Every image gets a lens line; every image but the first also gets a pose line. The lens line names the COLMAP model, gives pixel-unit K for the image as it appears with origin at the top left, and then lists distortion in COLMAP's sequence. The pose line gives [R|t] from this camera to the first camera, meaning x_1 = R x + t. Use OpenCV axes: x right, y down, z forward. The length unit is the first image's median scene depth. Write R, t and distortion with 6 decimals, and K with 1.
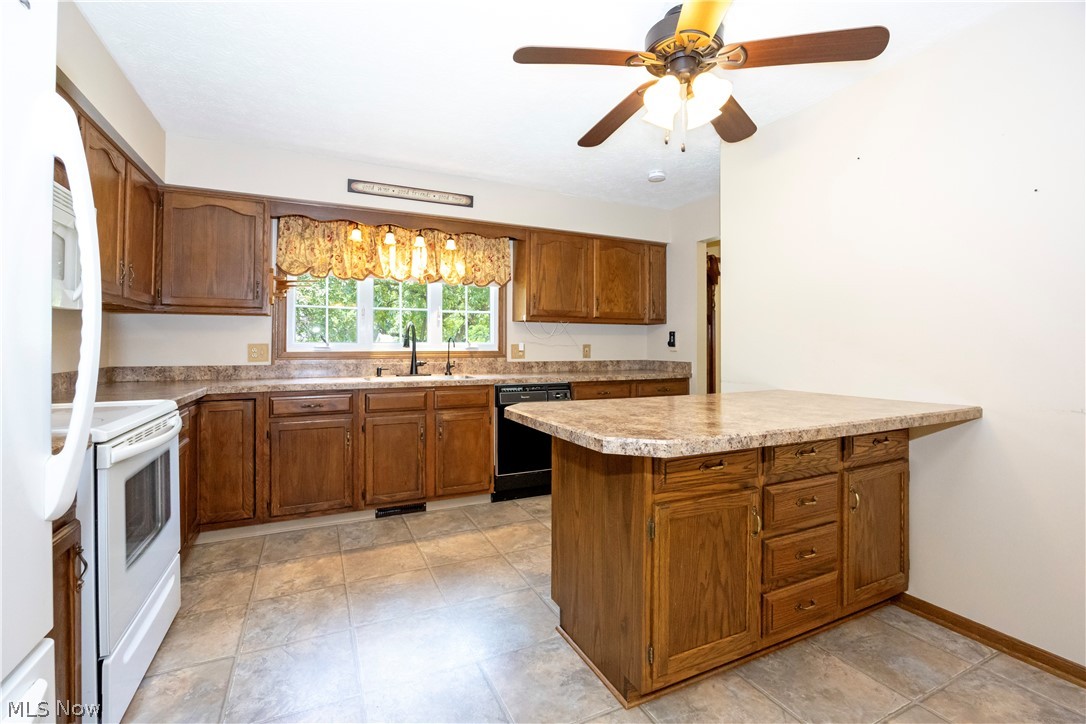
lens RADIAL K [[474.4, 0, 539.1], [0, 474.4, 356.6], [0, 0, 1]] dist [0.003425, 0.000568]
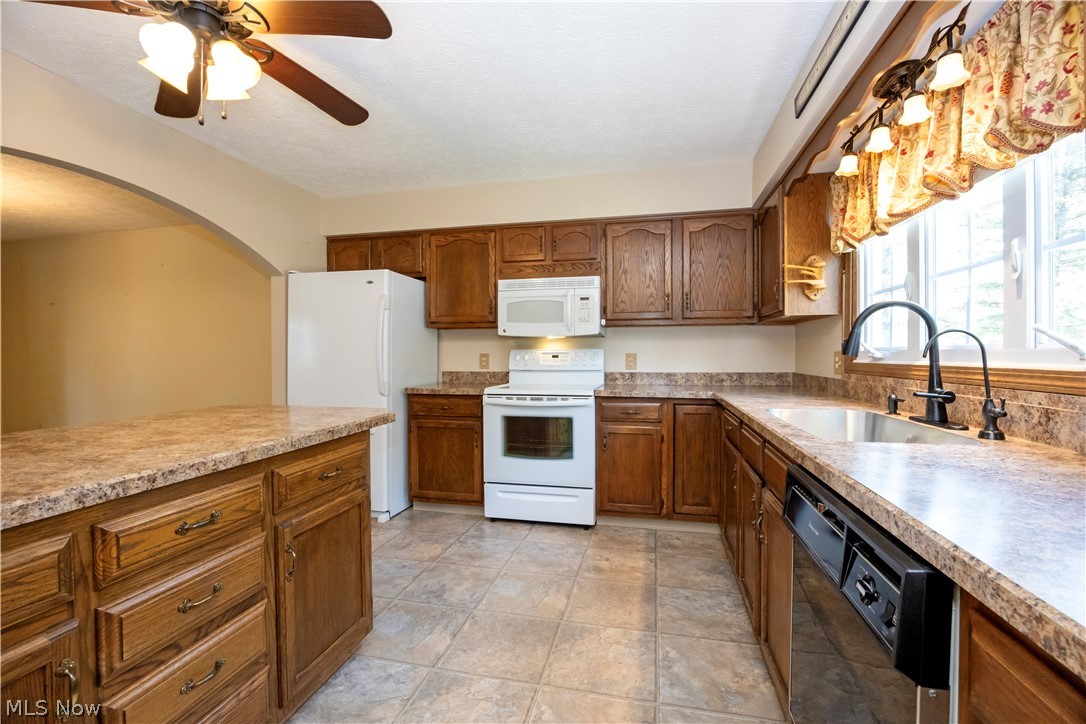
lens RADIAL K [[474.4, 0, 539.1], [0, 474.4, 356.6], [0, 0, 1]] dist [0.003425, 0.000568]
pose [[-0.638981, 0.000652, -0.769222, 0.398175], [-0.009643, 0.999914, 0.008858, -0.020966], [0.769162, 0.013078, -0.638920, 1.388881]]
